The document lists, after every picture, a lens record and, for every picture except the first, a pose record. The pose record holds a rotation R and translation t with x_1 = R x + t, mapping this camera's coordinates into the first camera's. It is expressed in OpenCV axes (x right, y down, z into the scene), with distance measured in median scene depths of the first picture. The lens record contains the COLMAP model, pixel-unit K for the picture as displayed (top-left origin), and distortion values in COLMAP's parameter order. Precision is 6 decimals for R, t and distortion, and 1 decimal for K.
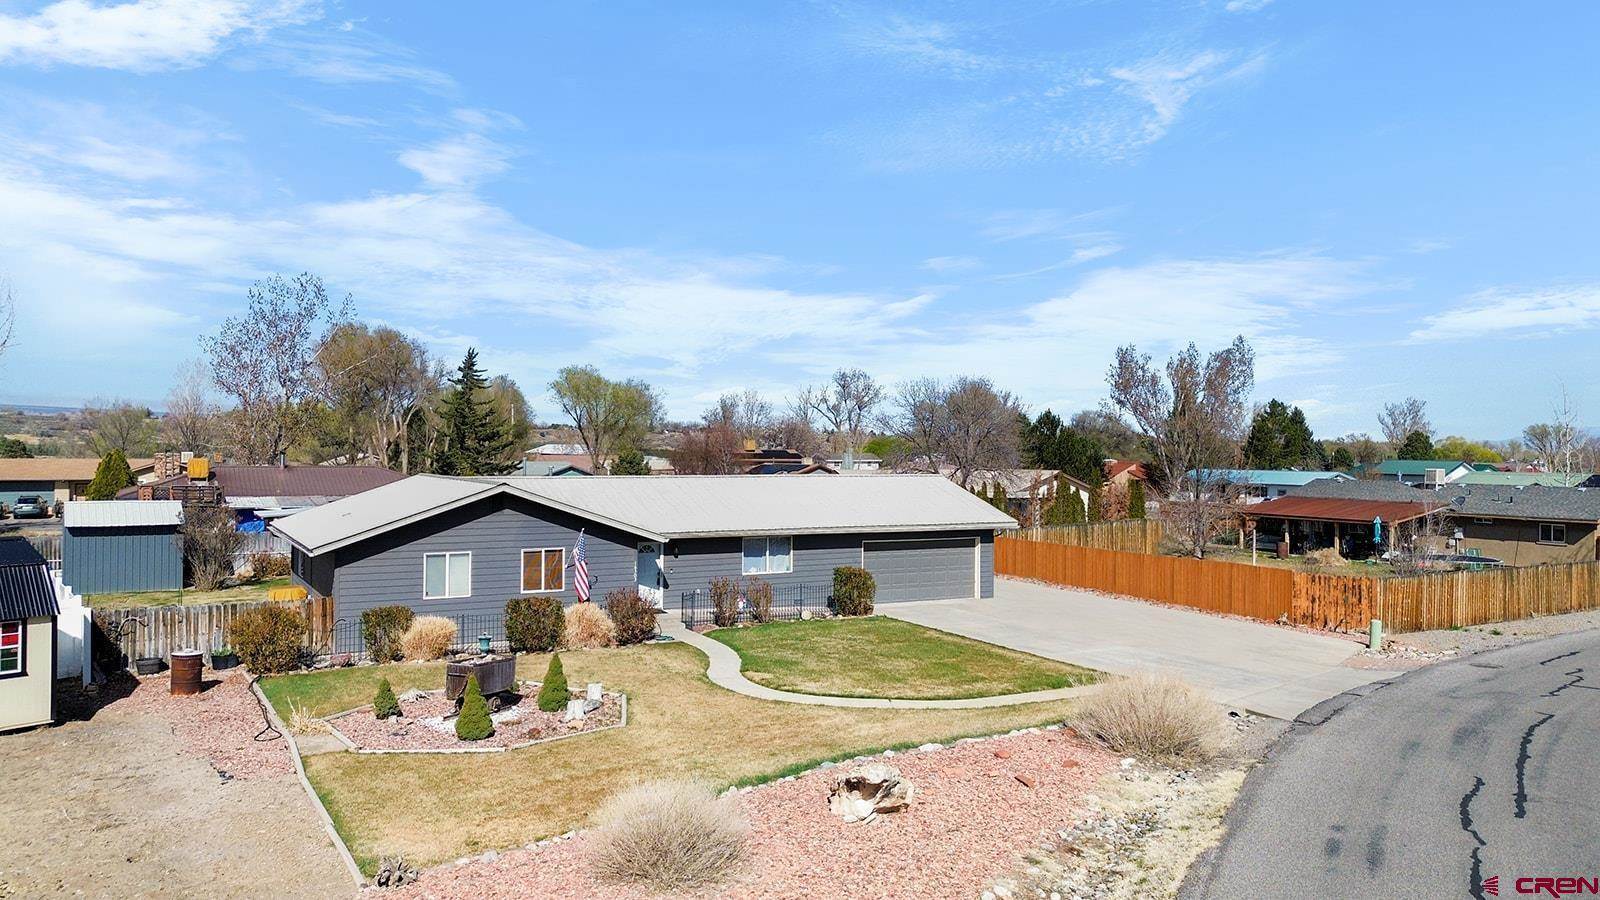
lens RADIAL K [[1186.1, 0, 800.0], [0, 1186.1, 450.0], [0, 0, 1]] dist [0.008849, 0.000934]
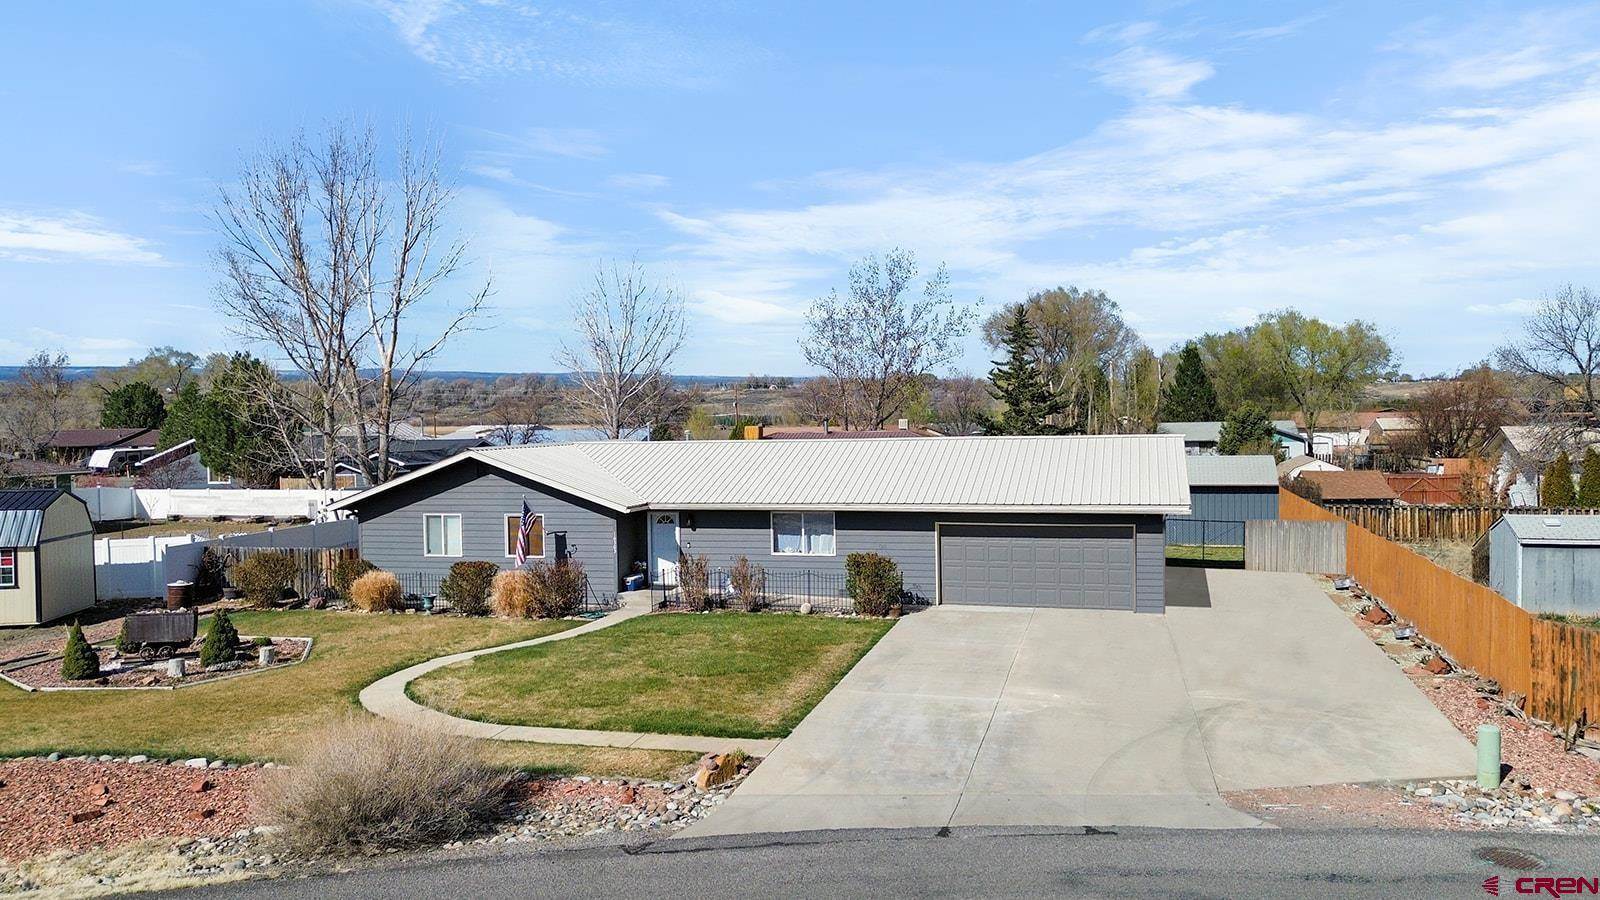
lens RADIAL K [[1186.1, 0, 800.0], [0, 1186.1, 450.0], [0, 0, 1]] dist [0.008849, 0.000934]
pose [[0.696577, 0.001720, -0.717480, 0.608438], [0.021015, 0.999519, 0.022799, 0.009892], [0.717174, -0.030959, 0.696206, 0.429376]]
